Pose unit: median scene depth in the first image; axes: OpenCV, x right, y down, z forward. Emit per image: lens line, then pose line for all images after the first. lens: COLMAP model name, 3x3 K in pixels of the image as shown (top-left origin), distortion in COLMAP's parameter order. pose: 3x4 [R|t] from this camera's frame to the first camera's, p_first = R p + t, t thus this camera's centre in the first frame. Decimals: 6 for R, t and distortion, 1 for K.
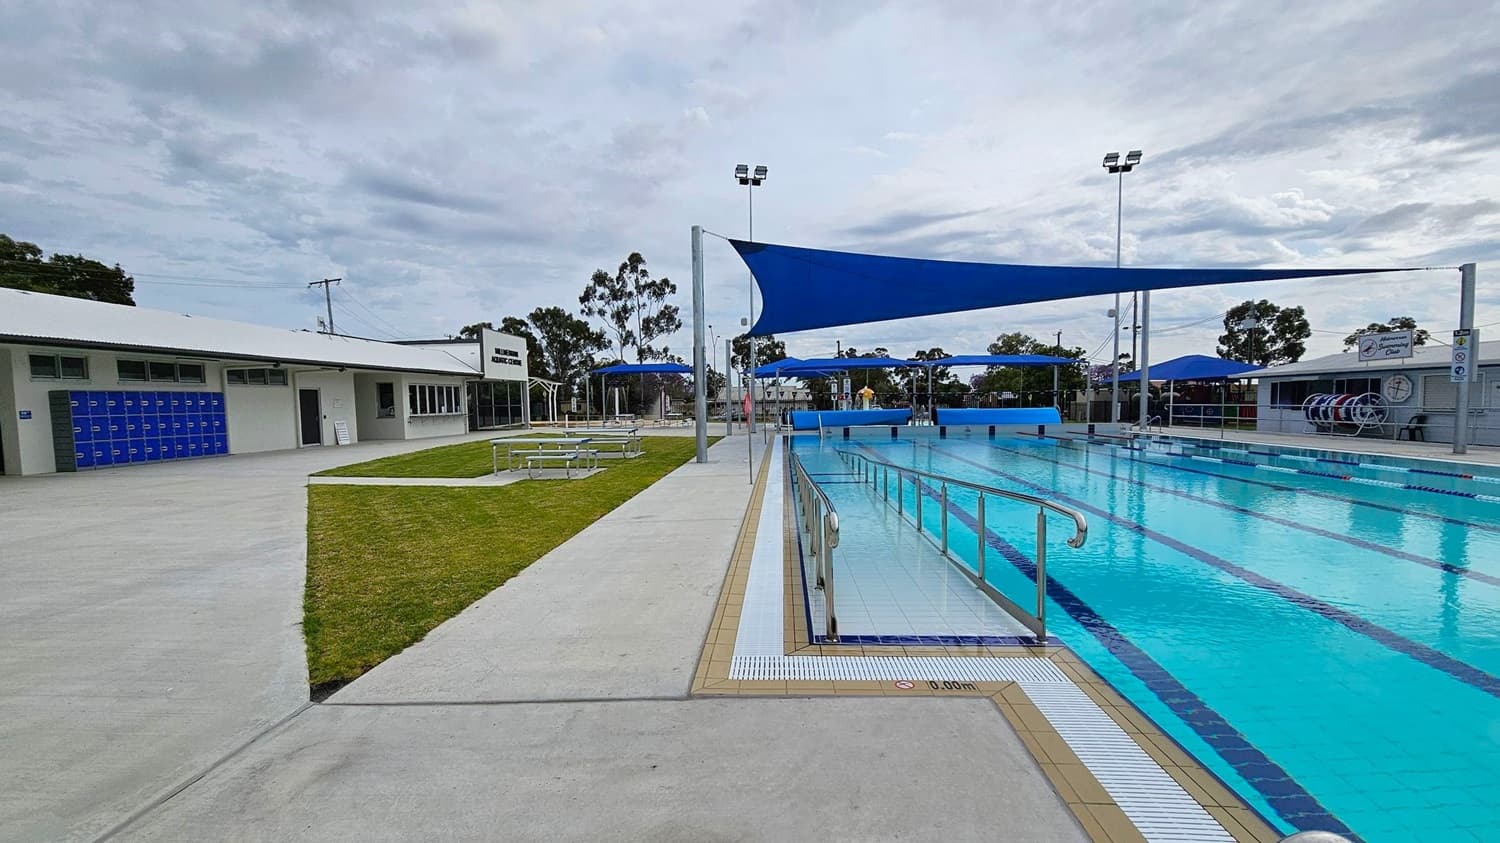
lens RADIAL K [[612.9, 0, 747.2], [0, 612.9, 440.5], [0, 0, 1]] dist [-0.001005, -0.002491]
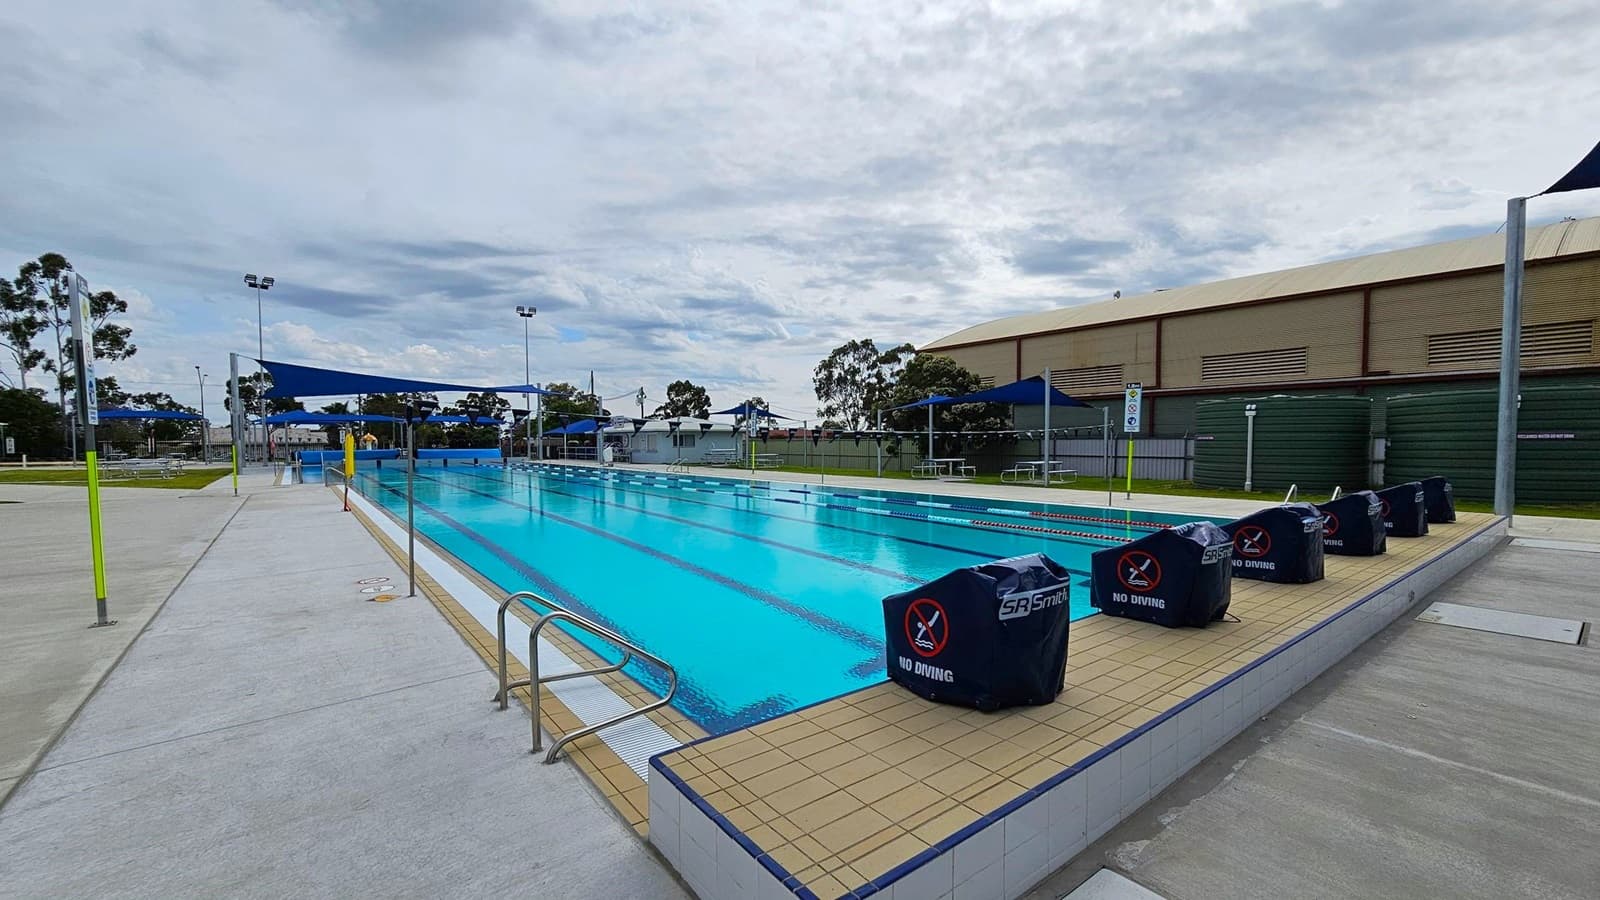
lens RADIAL K [[653.8, 0, 797.0], [0, 653.8, 470.3], [0, 0, 1]] dist [-0.001005, -0.002491]
pose [[0.755413, -0.017946, 0.655003, -0.012850], [0.036162, 0.999243, -0.014328, 0.016007], [-0.654250, 0.034510, 0.755490, -0.236135]]
